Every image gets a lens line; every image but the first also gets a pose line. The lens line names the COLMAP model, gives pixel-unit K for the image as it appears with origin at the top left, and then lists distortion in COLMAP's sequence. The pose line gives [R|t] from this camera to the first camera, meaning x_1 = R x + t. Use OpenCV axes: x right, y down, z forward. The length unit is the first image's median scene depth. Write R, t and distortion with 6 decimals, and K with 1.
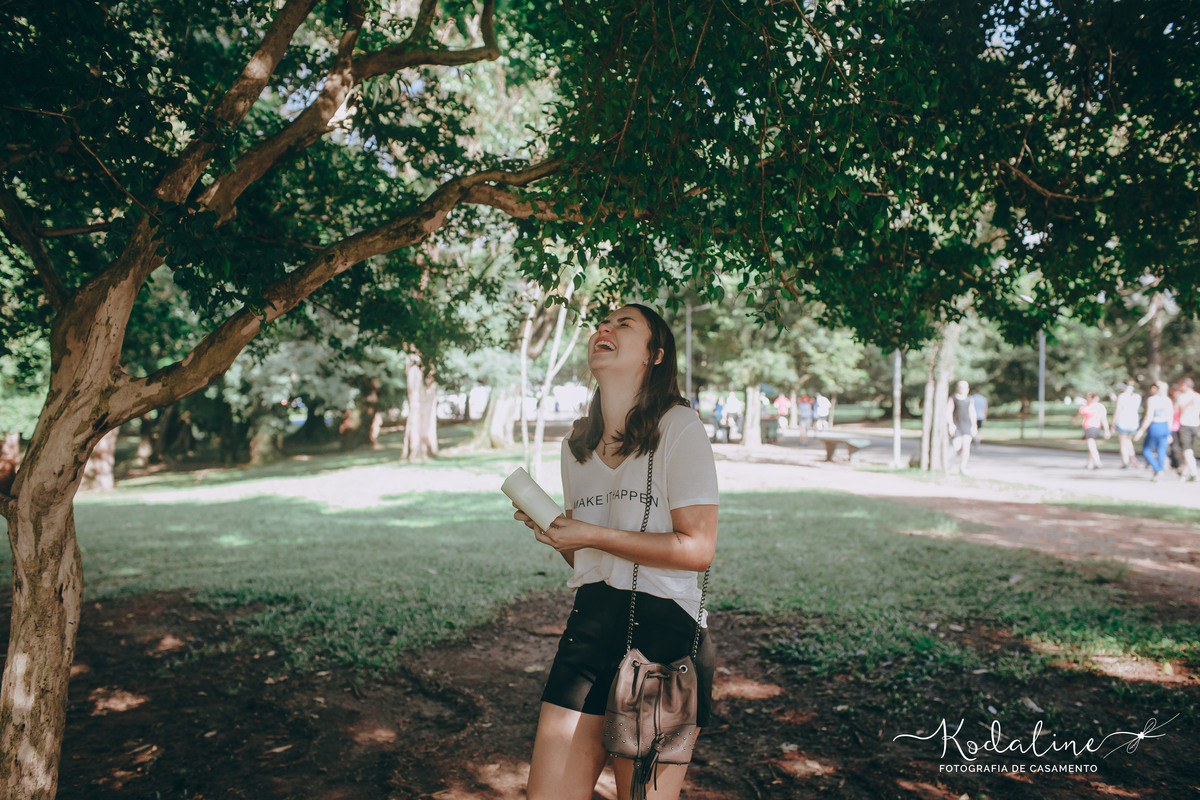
lens RADIAL K [[1134.3, 0, 592.4], [0, 1134.3, 396.7], [0, 0, 1]] dist [0.000988, -0.002046]
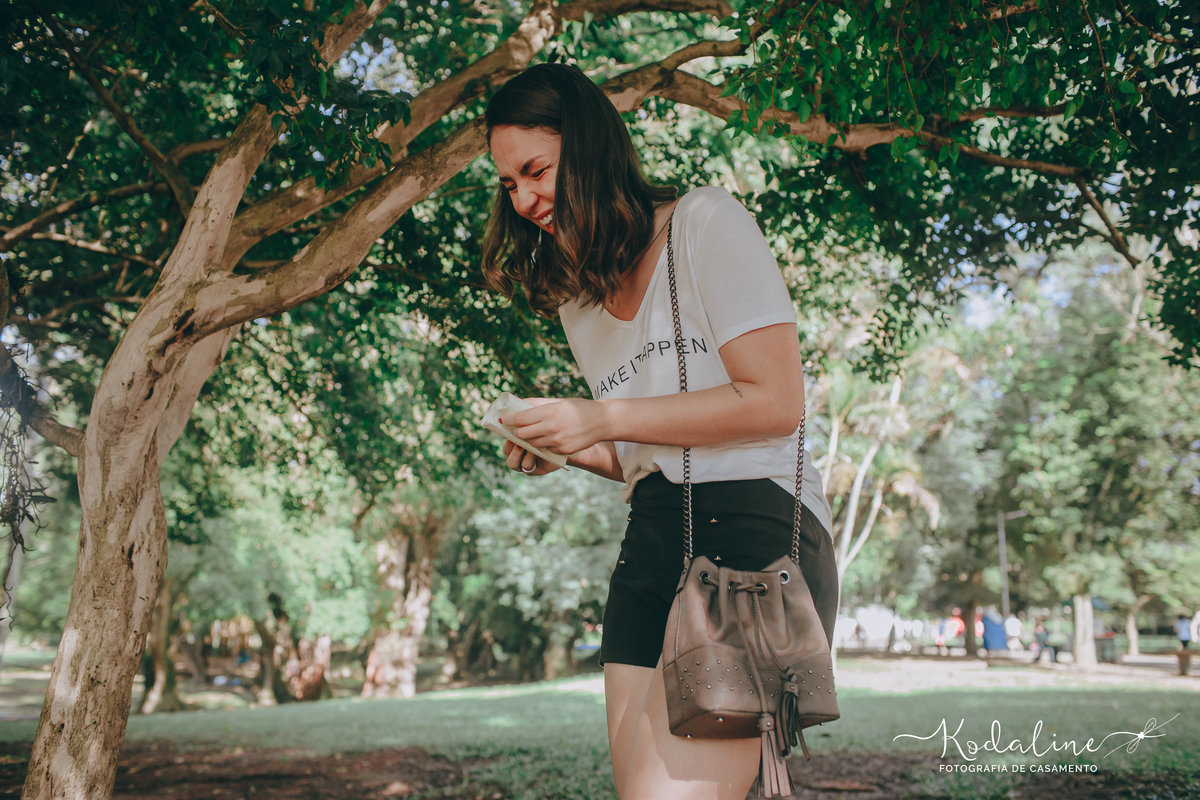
lens RADIAL K [[1134.3, 0, 592.4], [0, 1134.3, 396.7], [0, 0, 1]] dist [0.000988, -0.002046]
pose [[0.966446, -0.038859, -0.253913, 0.012641], [-0.012467, 0.980230, -0.197468, 0.088587], [0.256566, 0.194008, 0.946855, 0.137525]]
